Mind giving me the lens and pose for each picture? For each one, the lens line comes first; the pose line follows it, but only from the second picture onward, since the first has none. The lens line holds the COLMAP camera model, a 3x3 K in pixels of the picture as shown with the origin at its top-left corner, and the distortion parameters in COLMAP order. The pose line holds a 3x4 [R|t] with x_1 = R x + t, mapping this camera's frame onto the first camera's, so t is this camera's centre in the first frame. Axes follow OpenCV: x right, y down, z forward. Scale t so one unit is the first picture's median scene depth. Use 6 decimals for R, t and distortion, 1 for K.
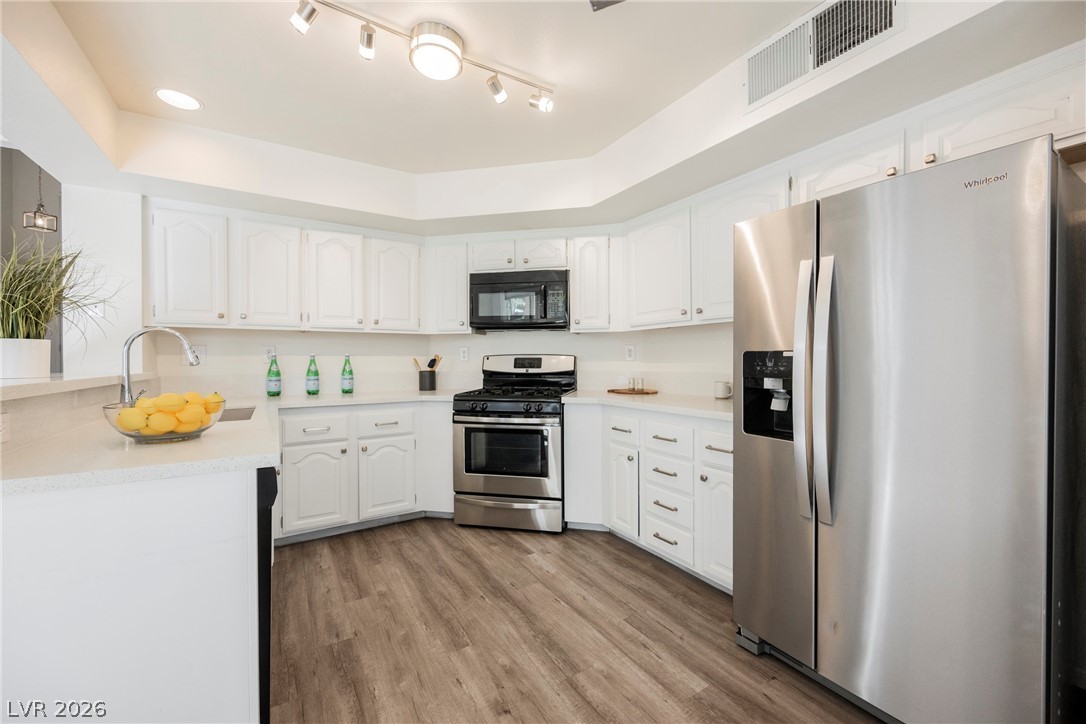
lens RADIAL K [[429.3, 0, 546.7], [0, 429.3, 360.9], [0, 0, 1]] dist [-0.001407, -0.000186]
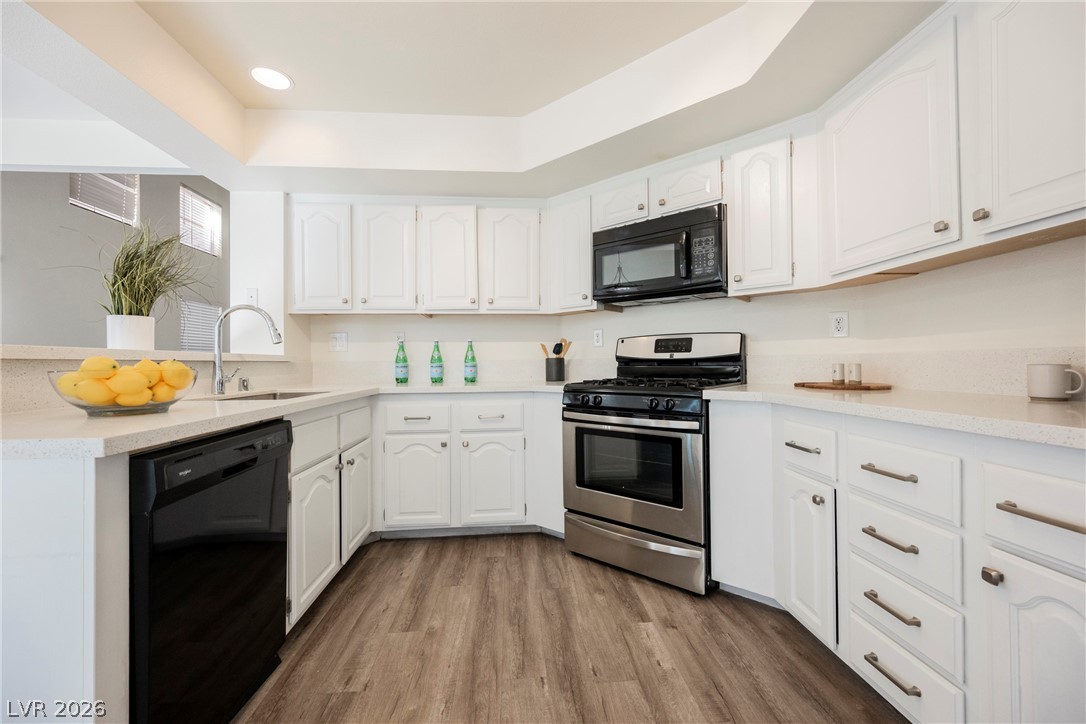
lens RADIAL K [[429.3, 0, 546.7], [0, 429.3, 360.9], [0, 0, 1]] dist [-0.001407, -0.000186]
pose [[0.888478, -0.006243, -0.458876, 0.117236], [0.003870, 0.999974, -0.006112, 0.040550], [0.458902, 0.003655, 0.888479, 0.289197]]
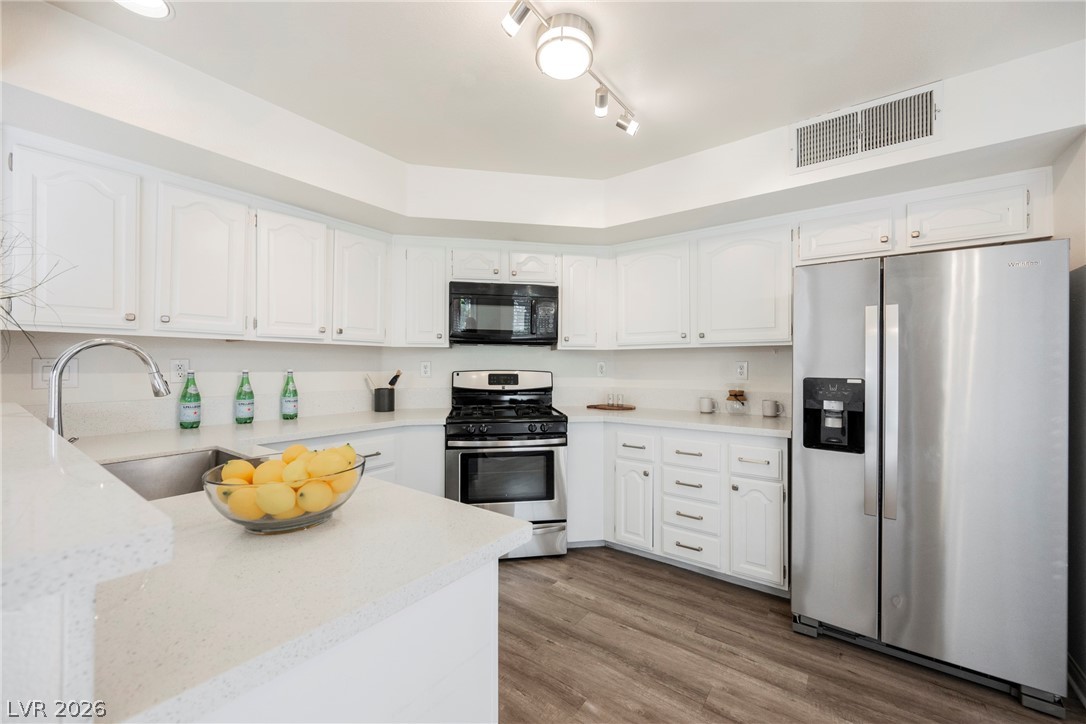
lens RADIAL K [[421.9, 0, 544.7], [0, 421.9, 360.9], [0, 0, 1]] dist [-0.001543, -0.000199]
pose [[0.928624, 0.011001, 0.370860, -0.356070], [-0.006061, 0.999877, -0.014483, -0.026722], [-0.370974, 0.011201, 0.928576, 0.112440]]
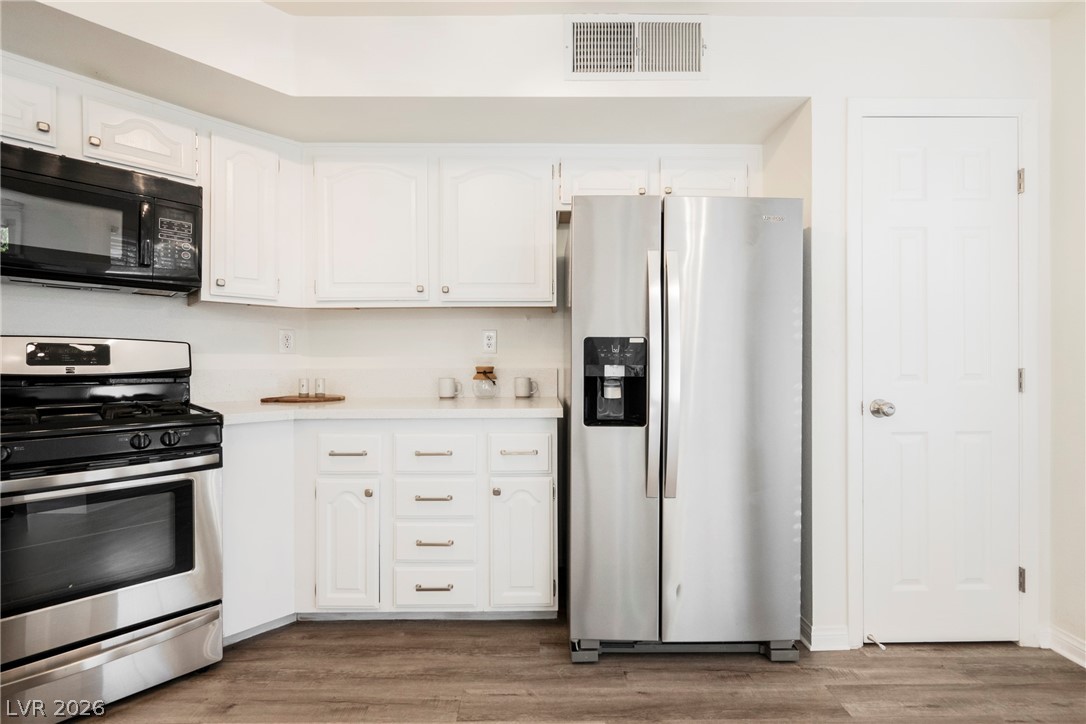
lens RADIAL K [[480.7, 0, 545.6], [0, 480.7, 362.5], [0, 0, 1]] dist [-0.001547, -0.000047]
pose [[0.519112, 0.004081, 0.854696, -0.263903], [0.002662, 0.999976, -0.006391, 0.021836], [-0.854702, 0.005593, 0.519089, 0.308876]]
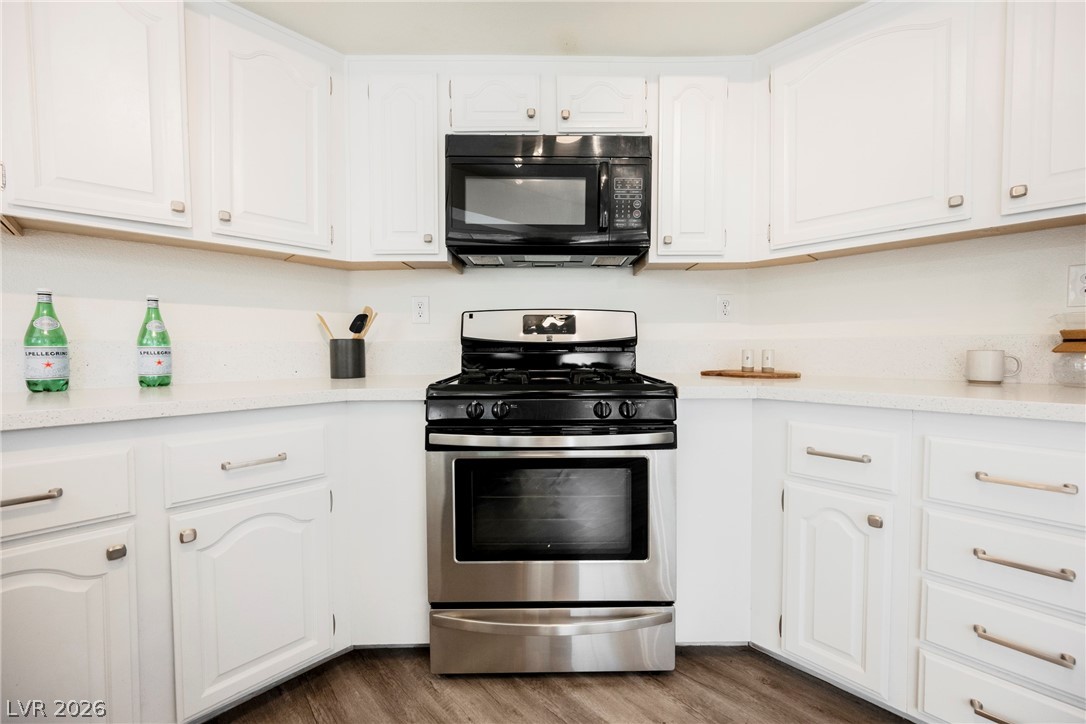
lens RADIAL K [[421.9, 0, 544.7], [0, 421.9, 360.9], [0, 0, 1]] dist [-0.001543, -0.000199]
pose [[0.974451, -0.005794, 0.224527, -0.197520], [-0.000252, 0.999638, 0.026888, 0.042587], [-0.224602, -0.026257, 0.974097, 0.558609]]
